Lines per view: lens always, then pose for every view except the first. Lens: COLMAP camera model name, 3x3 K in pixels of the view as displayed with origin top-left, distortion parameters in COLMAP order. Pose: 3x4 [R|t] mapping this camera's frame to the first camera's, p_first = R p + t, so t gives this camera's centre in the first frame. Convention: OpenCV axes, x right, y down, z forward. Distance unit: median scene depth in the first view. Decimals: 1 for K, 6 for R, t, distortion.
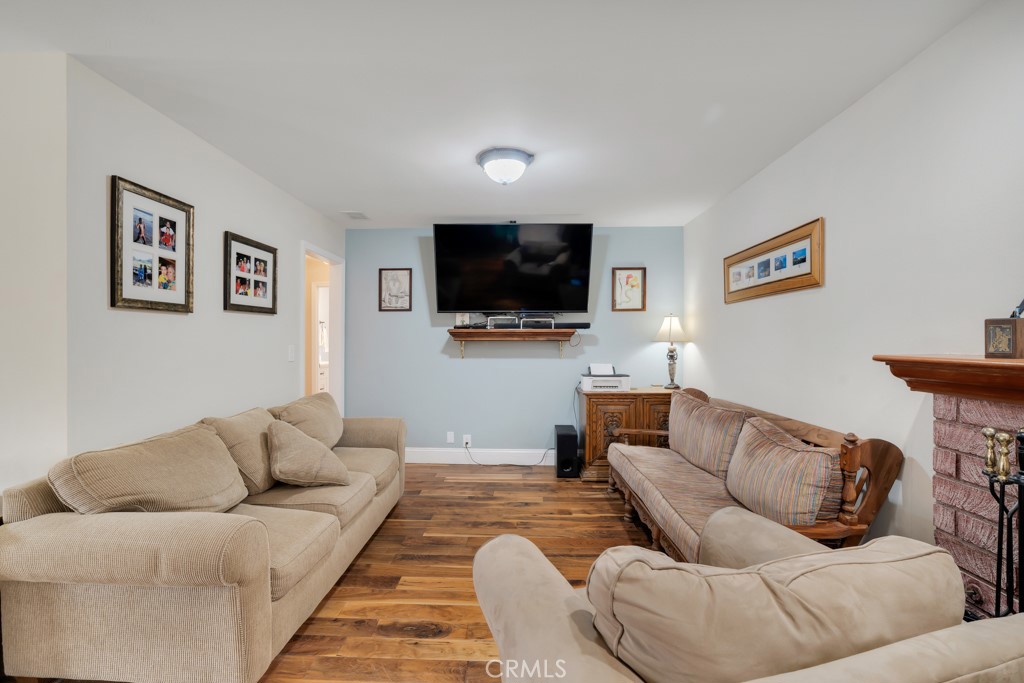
lens RADIAL K [[475.2, 0, 512.3], [0, 475.2, 345.1], [0, 0, 1]] dist [-0.024524, -0.000492]
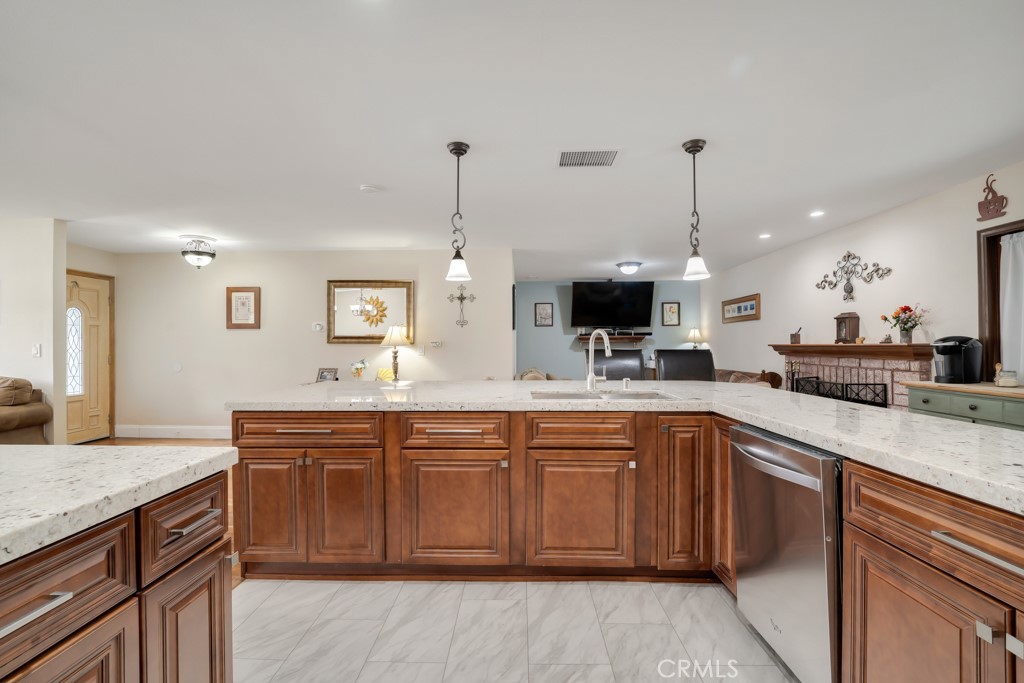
lens RADIAL K [[475.2, 0, 513.1], [0, 475.2, 339.5], [0, 0, 1]] dist [-0.024524, -0.000492]
pose [[0.999991, -0.004212, 0.001017, -0.636120], [0.004233, 0.999751, -0.021916, 0.033326], [-0.000925, 0.021920, 0.999759, -1.442957]]
